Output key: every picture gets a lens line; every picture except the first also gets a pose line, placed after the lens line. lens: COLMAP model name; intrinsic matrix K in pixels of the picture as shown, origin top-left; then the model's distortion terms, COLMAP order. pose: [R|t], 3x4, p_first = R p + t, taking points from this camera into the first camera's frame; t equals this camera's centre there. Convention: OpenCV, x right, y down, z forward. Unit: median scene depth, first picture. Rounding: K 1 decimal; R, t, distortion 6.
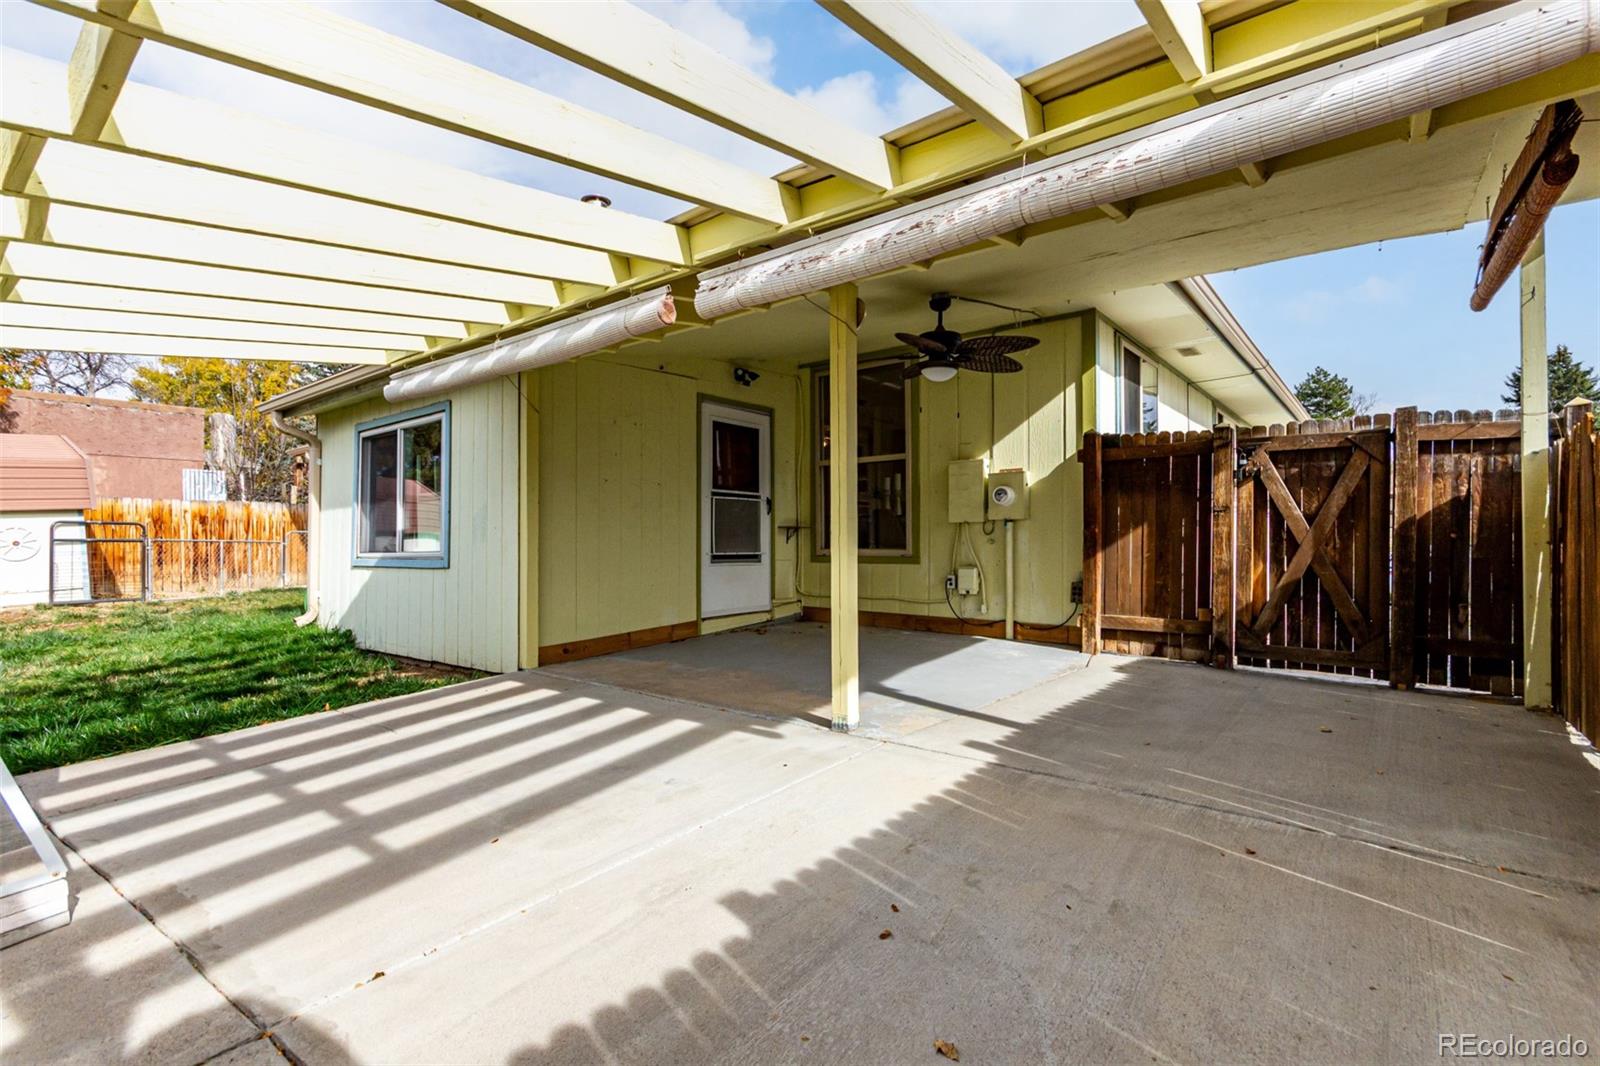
lens RADIAL K [[755.6, 0, 806.7], [0, 755.6, 543.2], [0, 0, 1]] dist [0.010094, 0.000318]
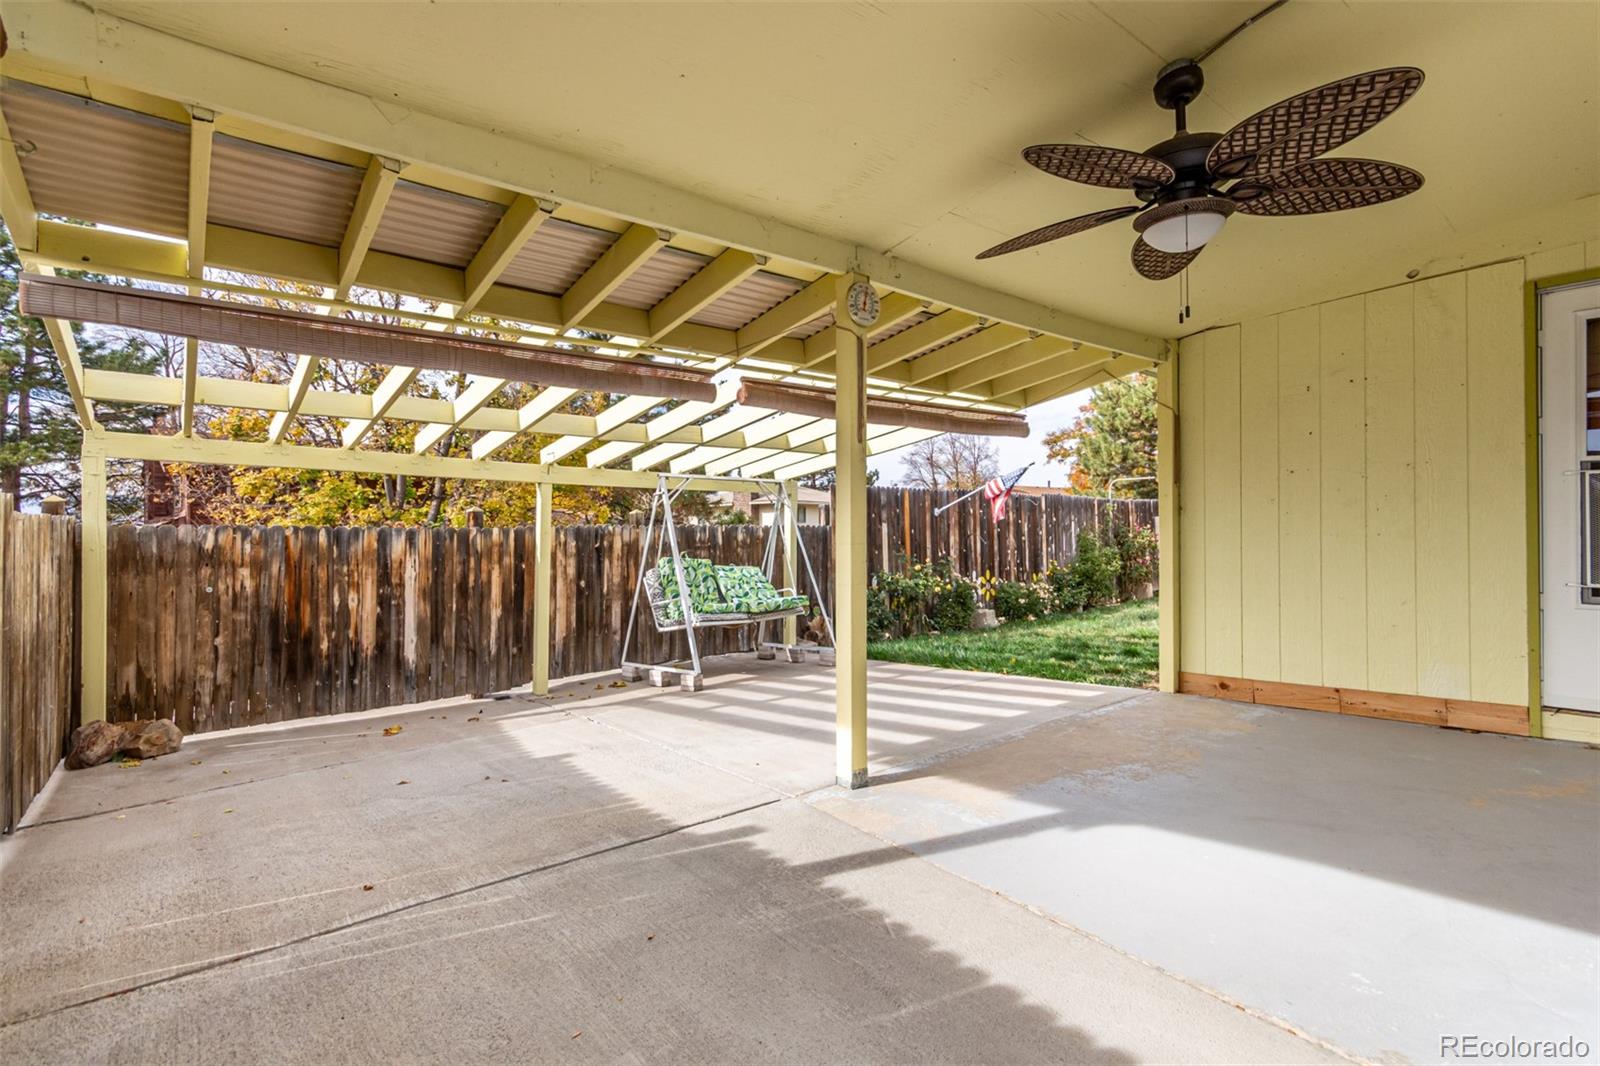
lens RADIAL K [[755.6, 0, 806.7], [0, 755.6, 520.0], [0, 0, 1]] dist [0.010094, 0.000318]
pose [[-0.220308, -0.001347, -0.975429, 1.145843], [0.006694, 0.999973, -0.002893, -0.074800], [0.975407, -0.007167, -0.220293, 1.420423]]
